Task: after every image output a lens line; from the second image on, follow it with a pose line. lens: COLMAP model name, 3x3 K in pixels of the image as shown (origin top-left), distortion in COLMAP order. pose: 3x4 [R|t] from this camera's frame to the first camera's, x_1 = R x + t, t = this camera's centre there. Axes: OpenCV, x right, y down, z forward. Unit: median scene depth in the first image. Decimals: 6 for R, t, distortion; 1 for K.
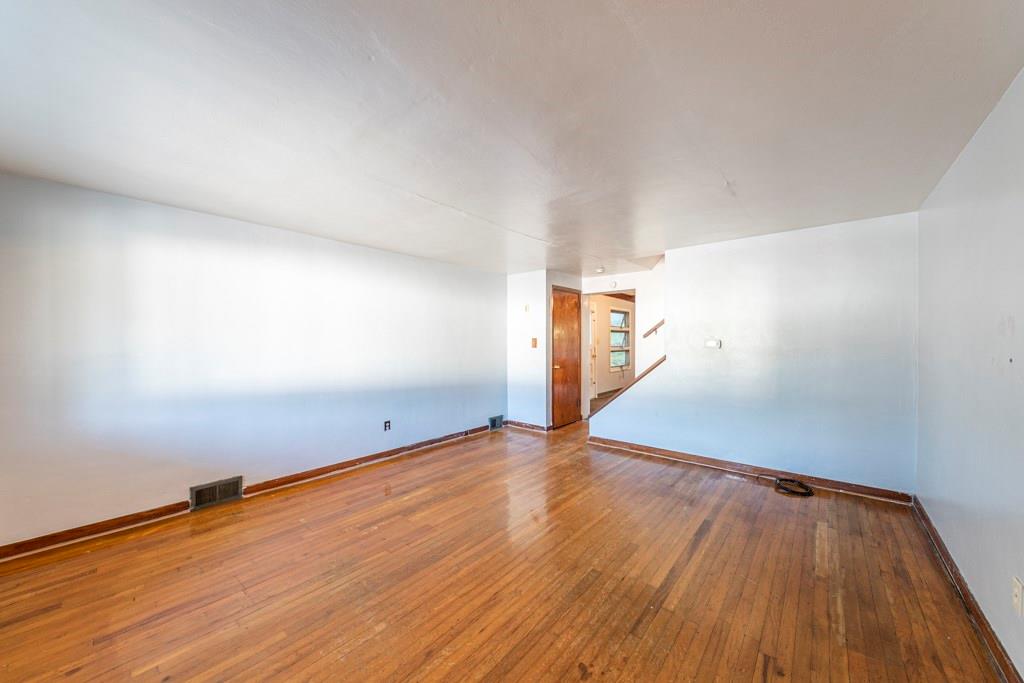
lens RADIAL K [[367.5, 0, 509.6], [0, 367.5, 338.9], [0, 0, 1]] dist [0.008341, -0.002530]
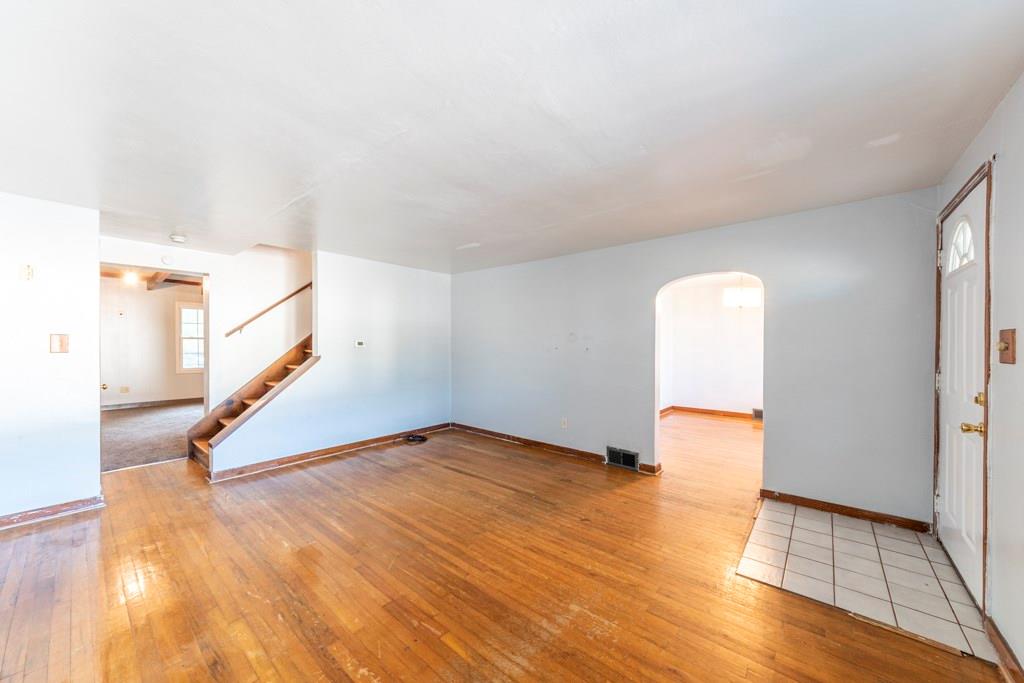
lens RADIAL K [[367.5, 0, 509.7], [0, 367.5, 345.5], [0, 0, 1]] dist [0.008341, -0.002530]
pose [[0.003184, -0.006127, 0.999976, -0.705417], [-0.008273, 0.999947, 0.006153, 0.007907], [-0.999961, -0.008292, 0.003133, 0.593897]]
